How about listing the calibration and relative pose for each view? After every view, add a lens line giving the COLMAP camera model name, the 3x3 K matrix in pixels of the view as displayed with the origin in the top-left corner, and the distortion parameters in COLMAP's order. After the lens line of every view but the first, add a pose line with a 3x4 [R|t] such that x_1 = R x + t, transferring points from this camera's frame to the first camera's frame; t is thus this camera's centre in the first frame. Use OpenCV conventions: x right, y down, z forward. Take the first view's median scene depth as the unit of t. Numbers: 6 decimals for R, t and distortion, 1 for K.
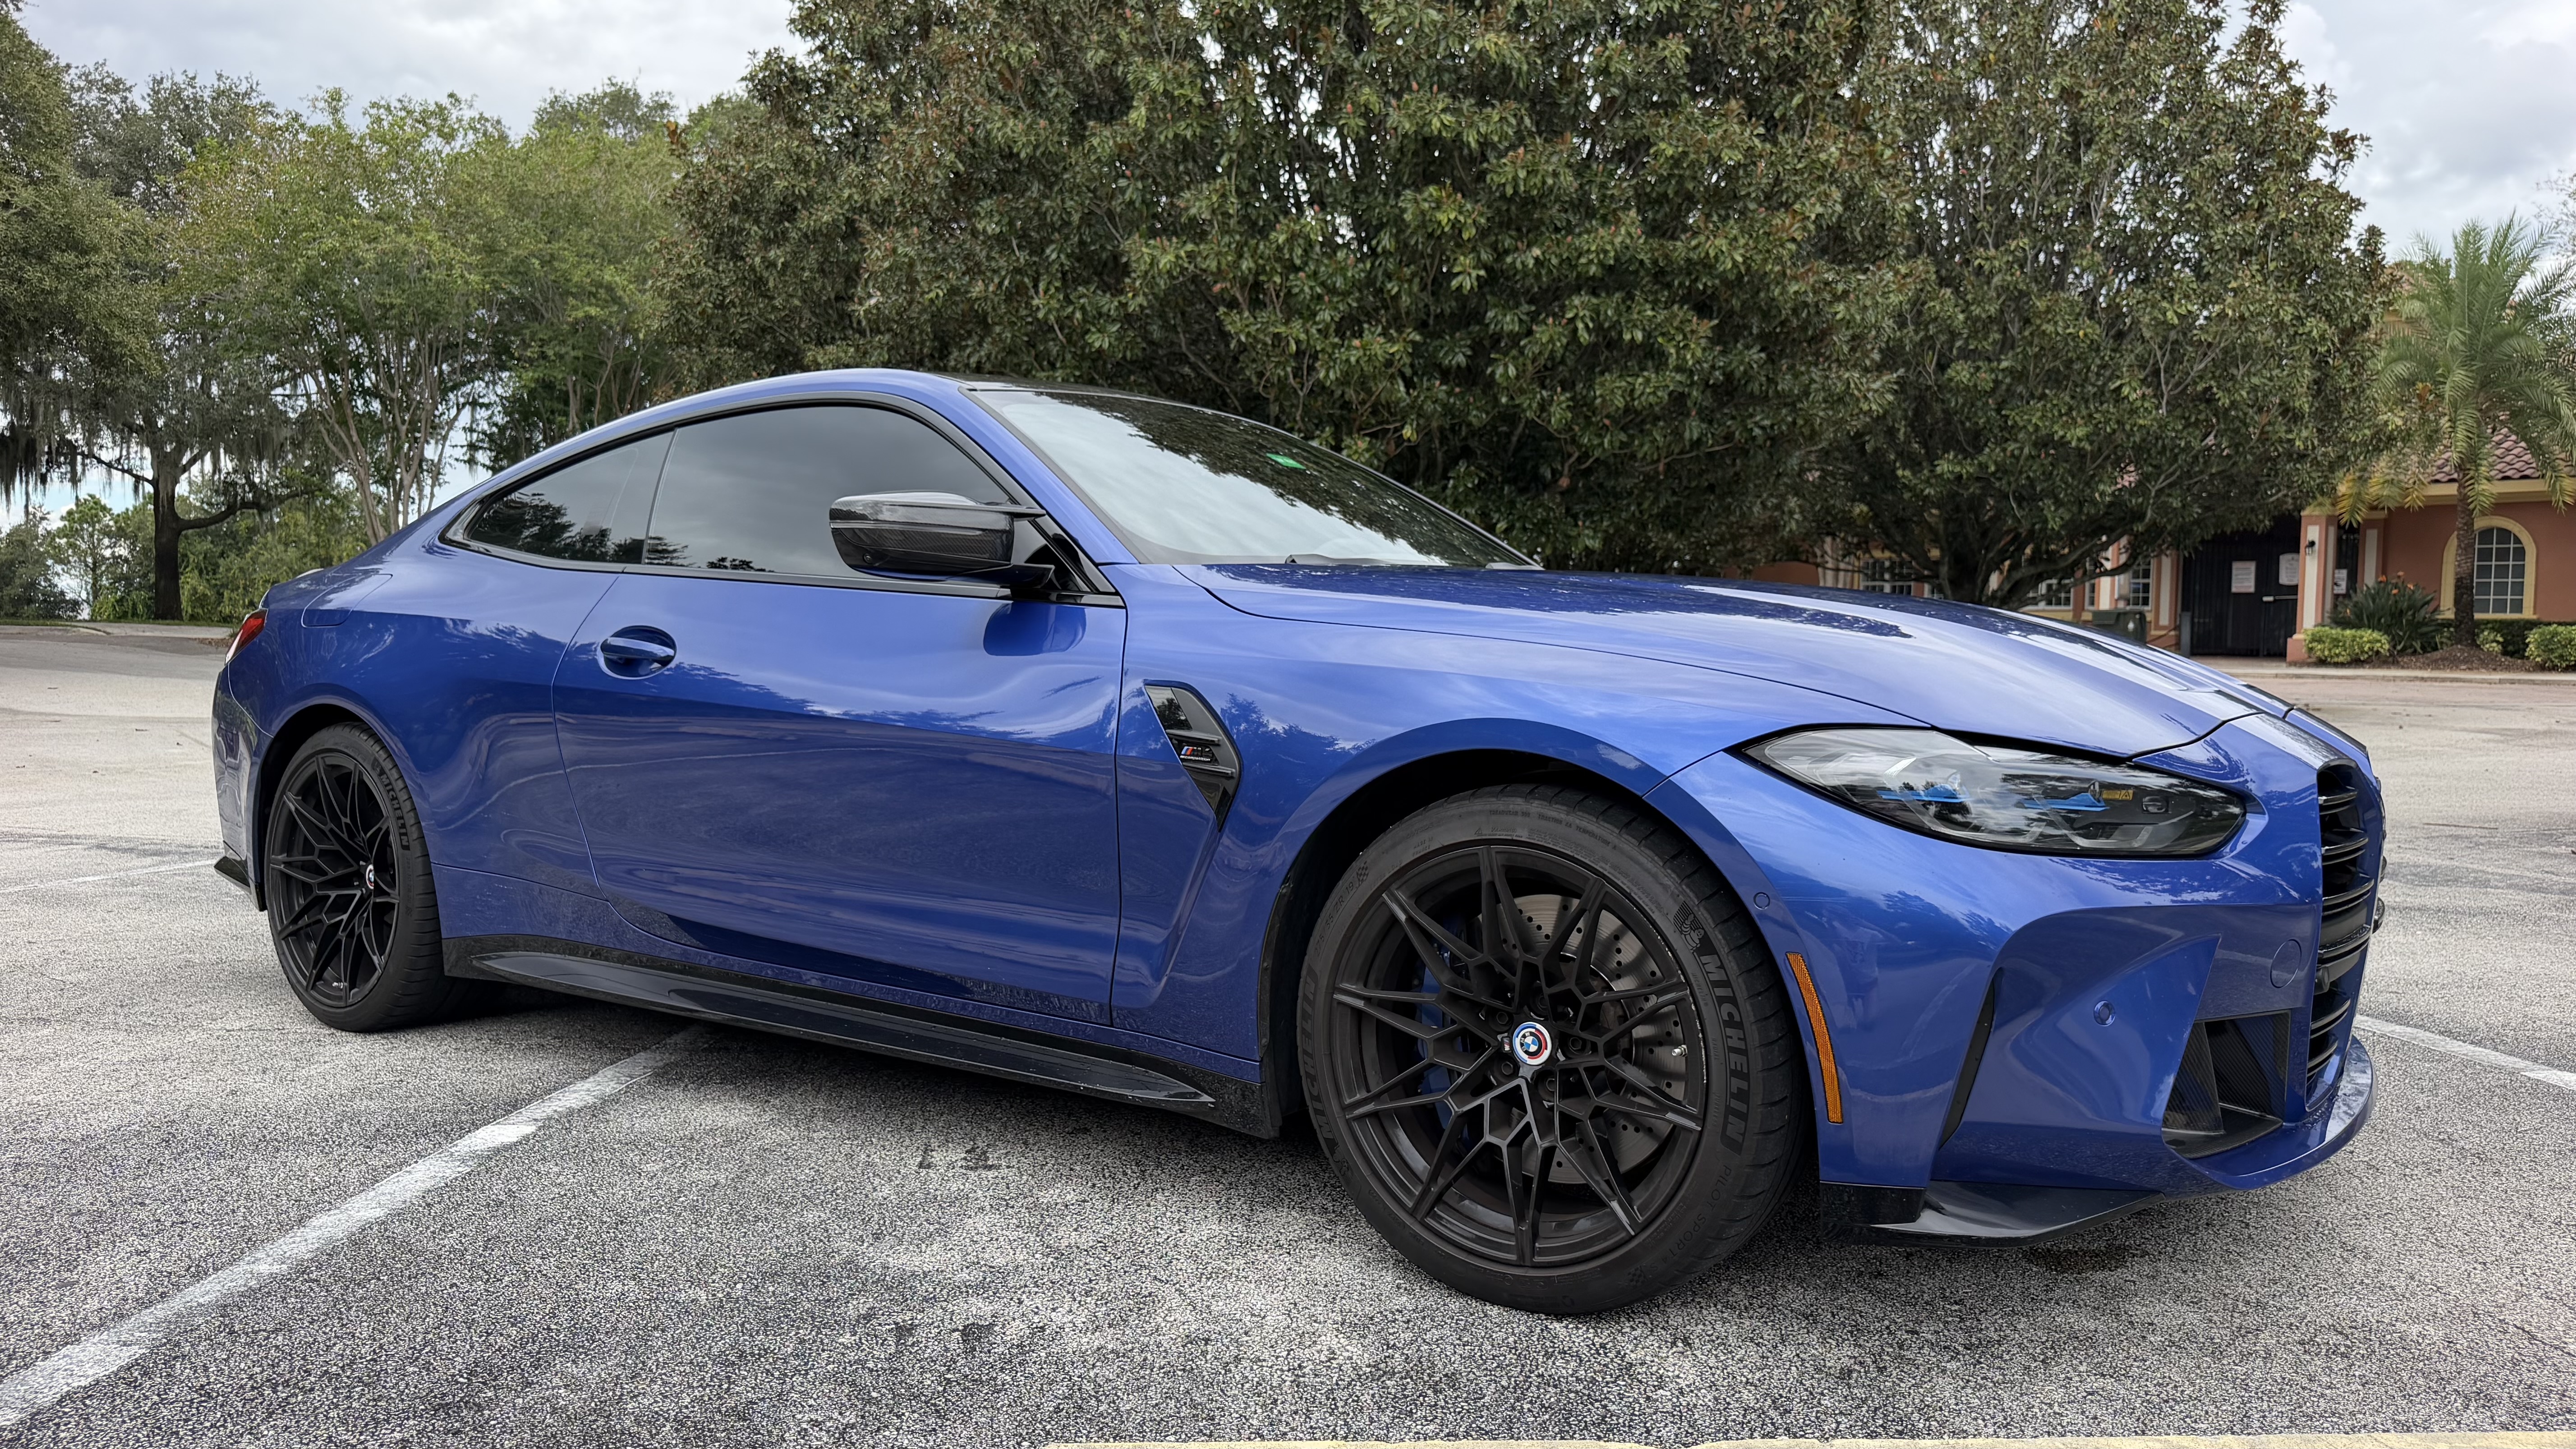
lens RADIAL K [[1829.6, 0, 1216.9], [0, 1829.6, 773.2], [0, 0, 1]] dist [0.051850, -0.067277]
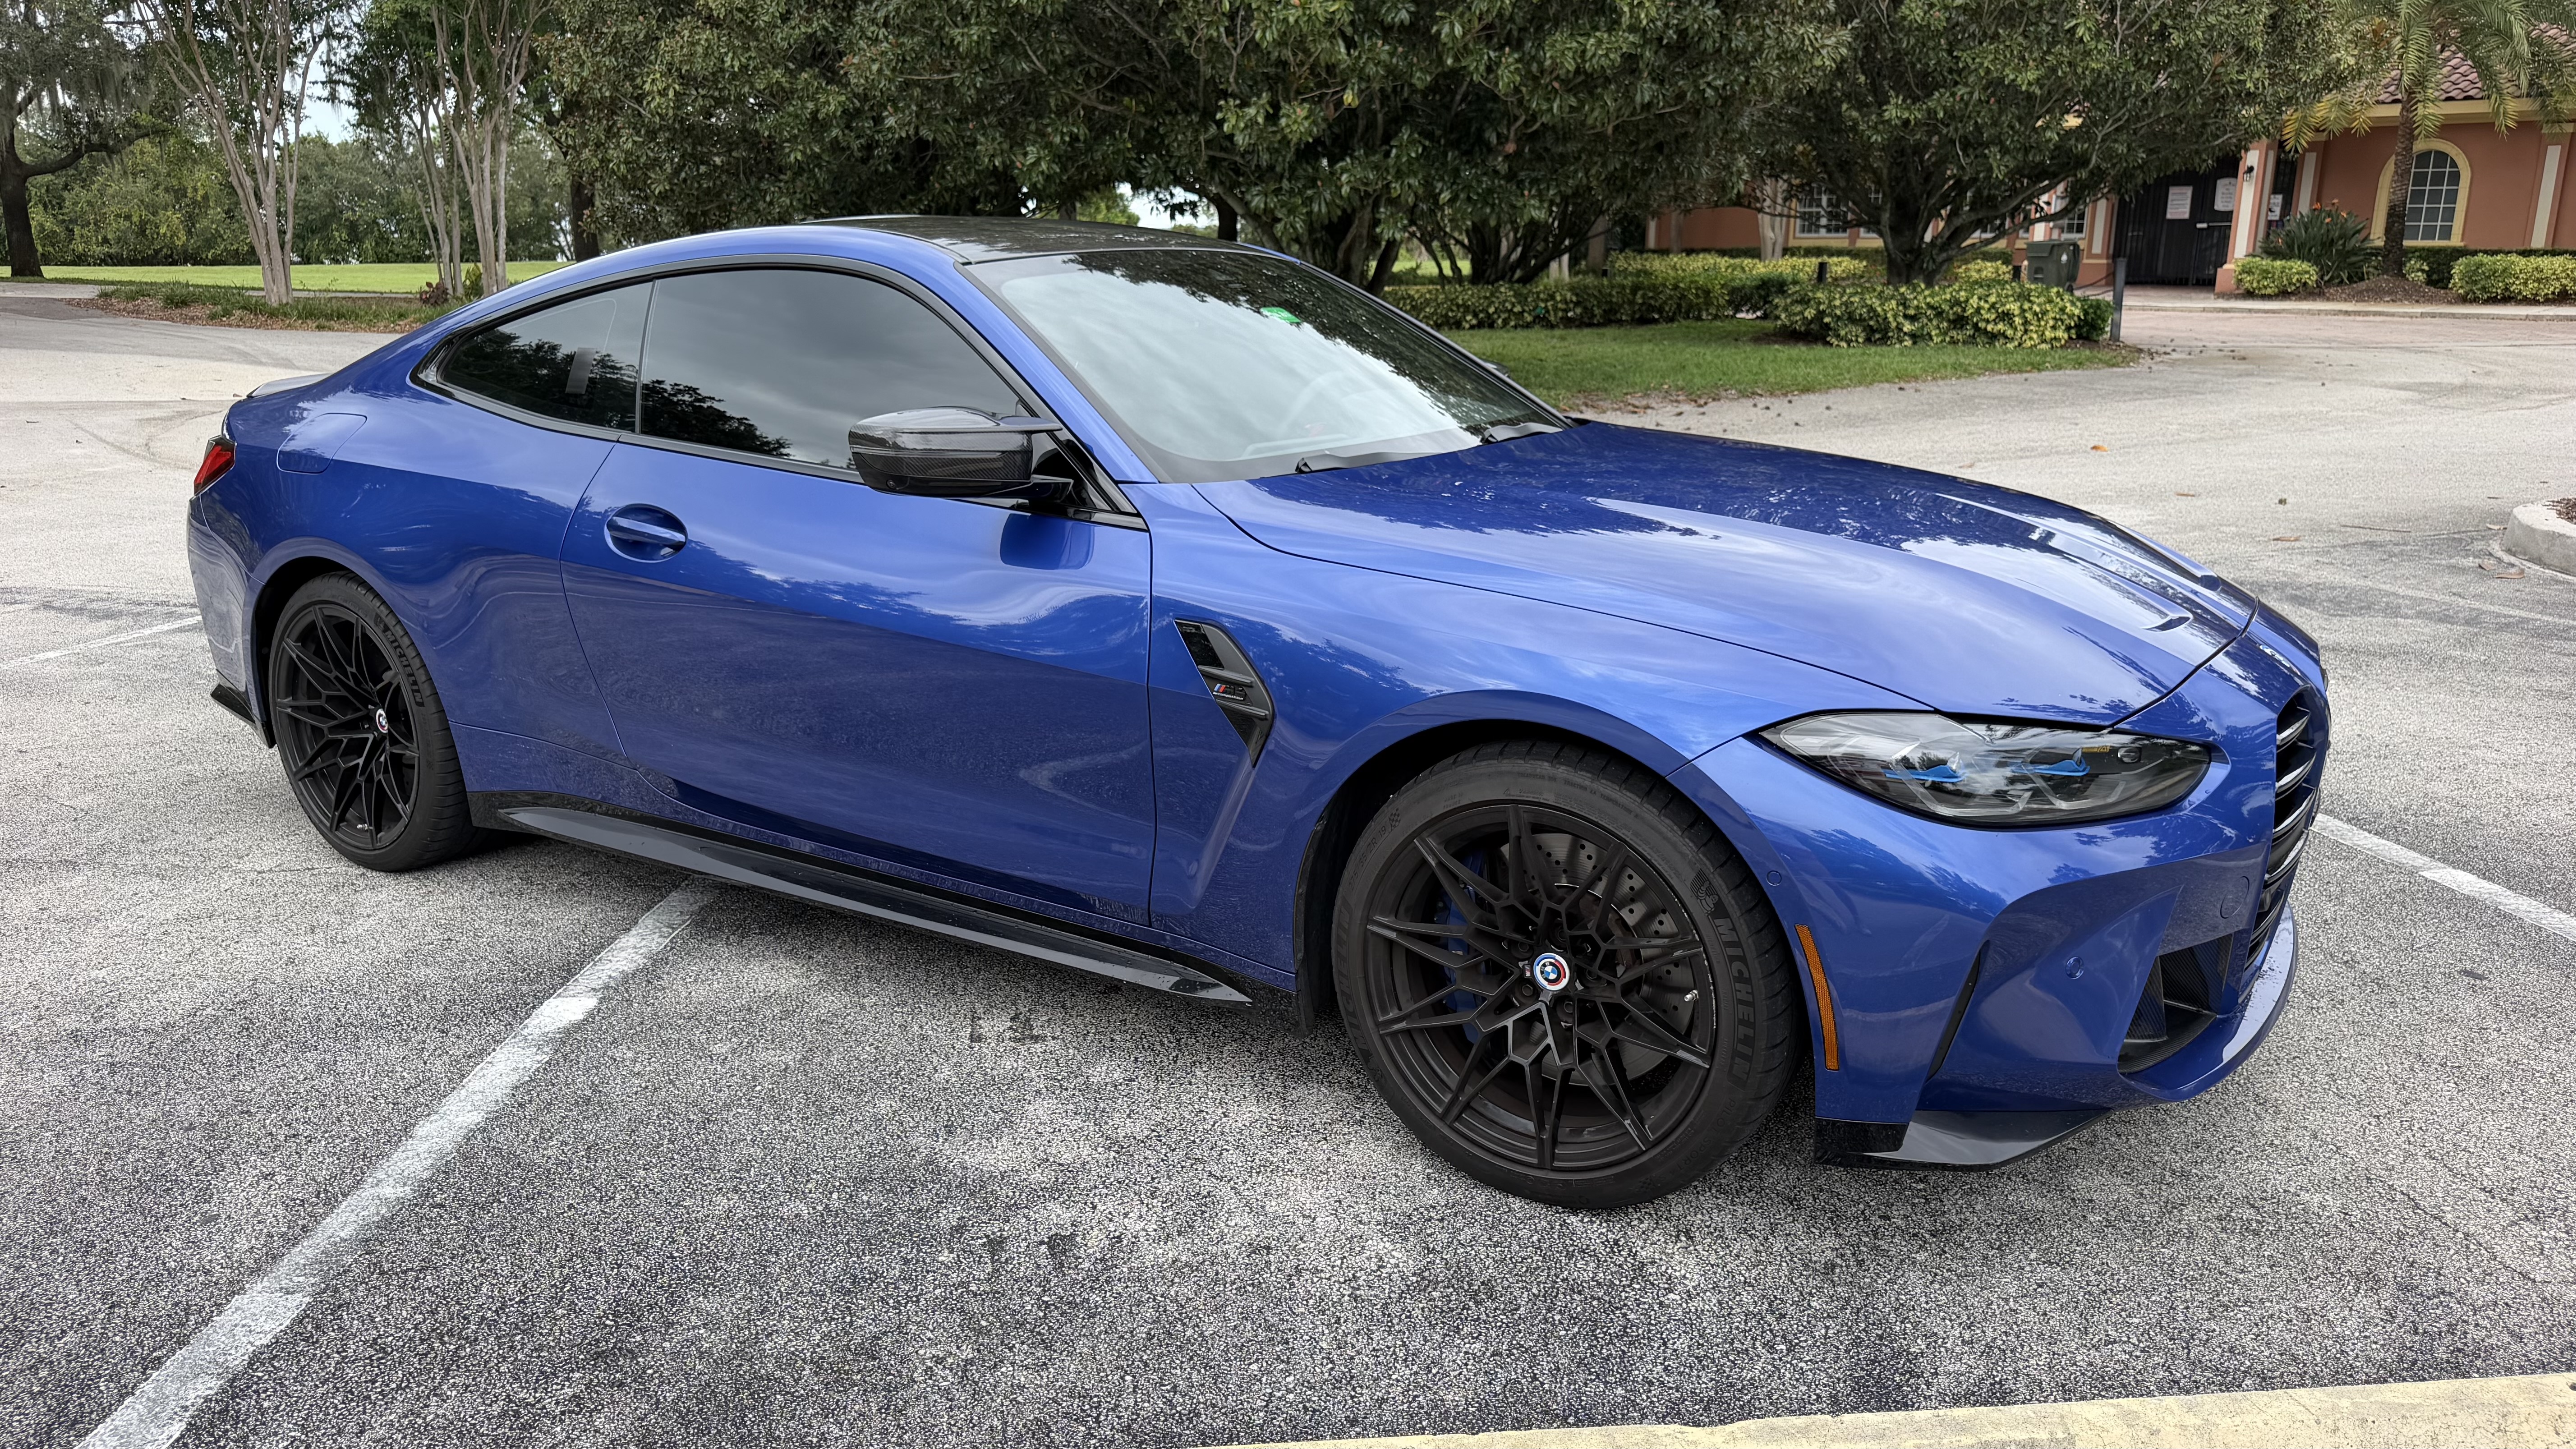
lens RADIAL K [[1829.6, 0, 1213.7], [0, 1829.6, 760.1], [0, 0, 1]] dist [0.051850, -0.067277]
pose [[0.998601, -0.035294, 0.039385, -0.042699], [0.026353, 0.977766, 0.208036, -0.129723], [-0.045852, -0.206707, 0.977328, -0.022700]]
